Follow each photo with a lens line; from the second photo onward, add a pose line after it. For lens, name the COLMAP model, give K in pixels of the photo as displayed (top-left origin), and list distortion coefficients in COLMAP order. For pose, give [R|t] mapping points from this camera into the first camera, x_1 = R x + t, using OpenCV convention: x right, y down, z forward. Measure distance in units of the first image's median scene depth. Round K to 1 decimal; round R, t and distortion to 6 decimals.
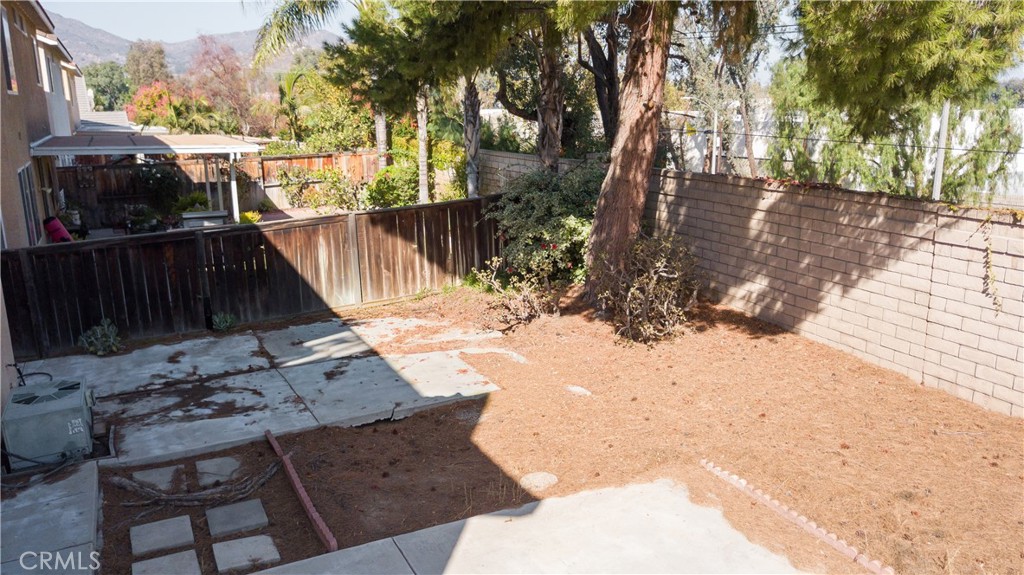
lens RADIAL K [[831.6, 0, 512.0], [0, 831.6, 287.5], [0, 0, 1]] dist [-0.001167, 0.000440]
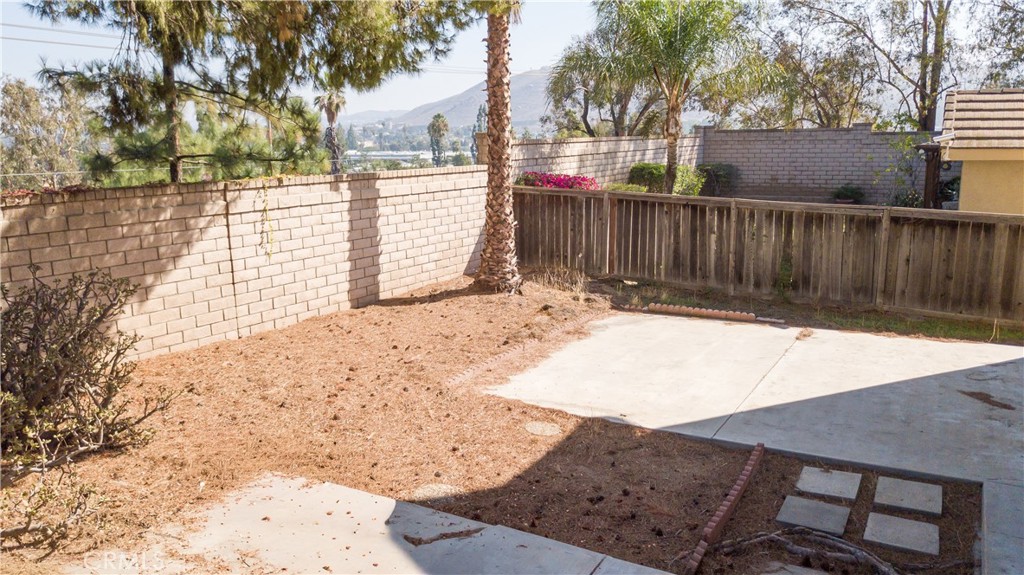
lens RADIAL K [[831.6, 0, 512.0], [0, 831.6, 287.5], [0, 0, 1]] dist [-0.001167, 0.000440]
pose [[-0.585618, -0.151680, 0.796269, -0.777149], [0.190225, 0.929187, 0.316901, -0.297647], [-0.787950, 0.337053, -0.515296, 1.549047]]
